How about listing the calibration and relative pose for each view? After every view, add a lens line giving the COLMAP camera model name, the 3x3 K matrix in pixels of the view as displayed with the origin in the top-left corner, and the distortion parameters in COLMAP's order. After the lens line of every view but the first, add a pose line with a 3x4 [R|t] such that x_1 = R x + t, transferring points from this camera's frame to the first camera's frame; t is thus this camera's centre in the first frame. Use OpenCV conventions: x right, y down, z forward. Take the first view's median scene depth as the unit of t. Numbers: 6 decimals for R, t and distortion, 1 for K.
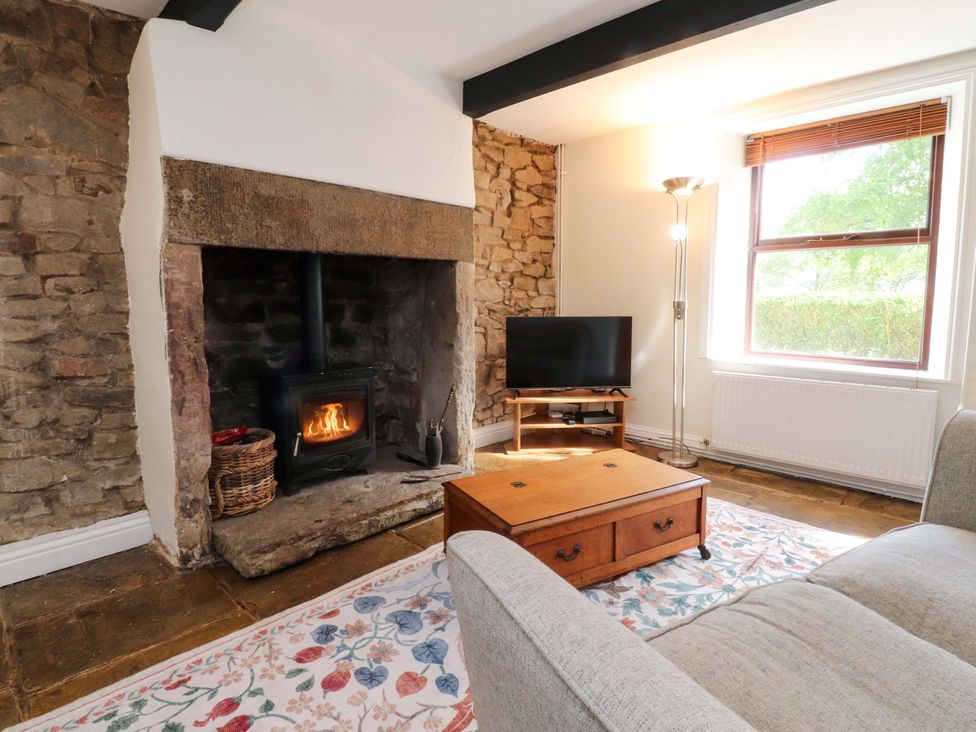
lens RADIAL K [[510.2, 0, 478.0], [0, 510.2, 344.4], [0, 0, 1]] dist [0.002577, -0.013721]
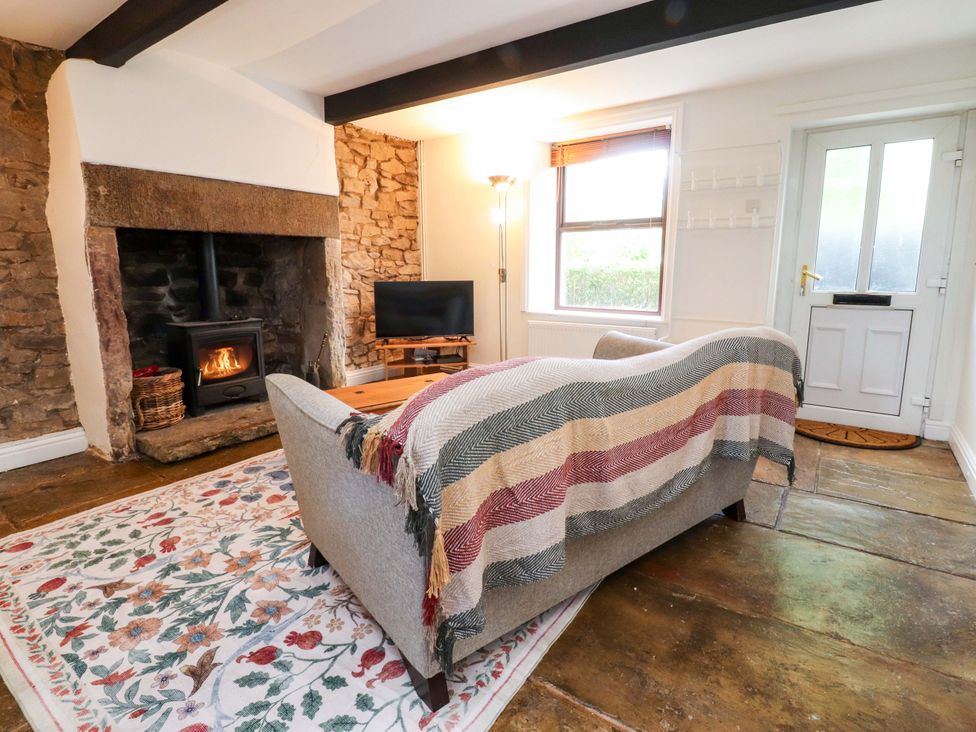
lens RADIAL K [[505.6, 0, 482.1], [0, 505.6, 348.3], [0, 0, 1]] dist [0.001788, -0.014495]
pose [[0.987307, -0.026576, 0.156582, 0.174842], [0.015964, 0.997513, 0.068650, 0.043665], [-0.158017, -0.065280, 0.985276, -0.427556]]
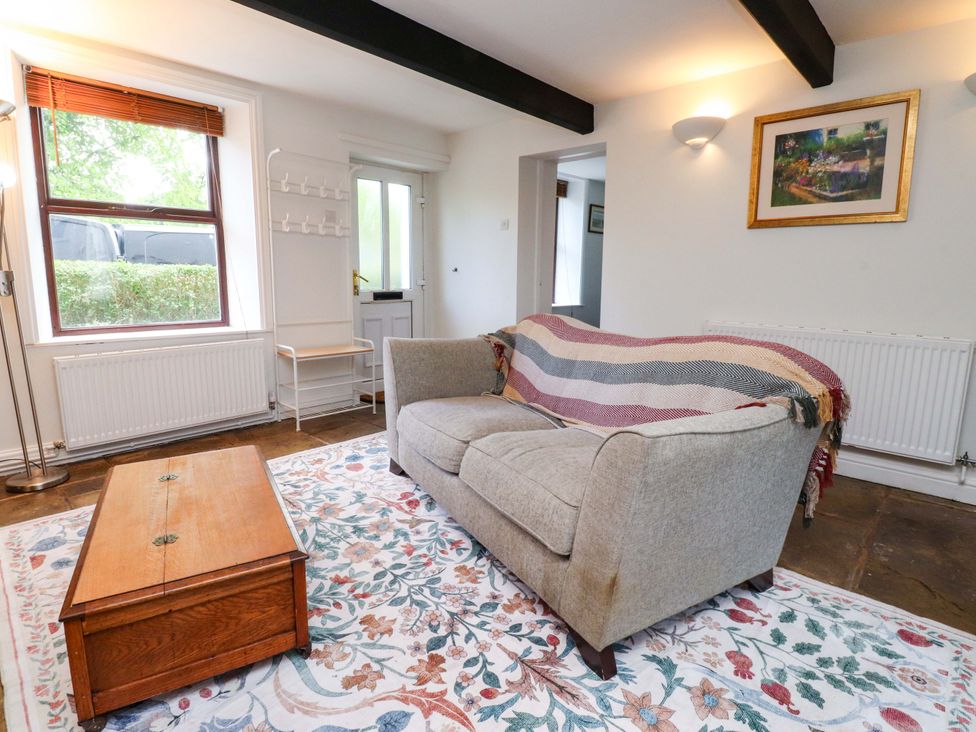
lens RADIAL K [[505.6, 0, 482.1], [0, 505.6, 348.3], [0, 0, 1]] dist [0.001788, -0.014495]
pose [[-0.020018, -0.149066, 0.988625, -0.460258], [0.080689, 0.985356, 0.150207, -0.038548], [-0.996538, 0.082777, -0.007697, 0.446379]]
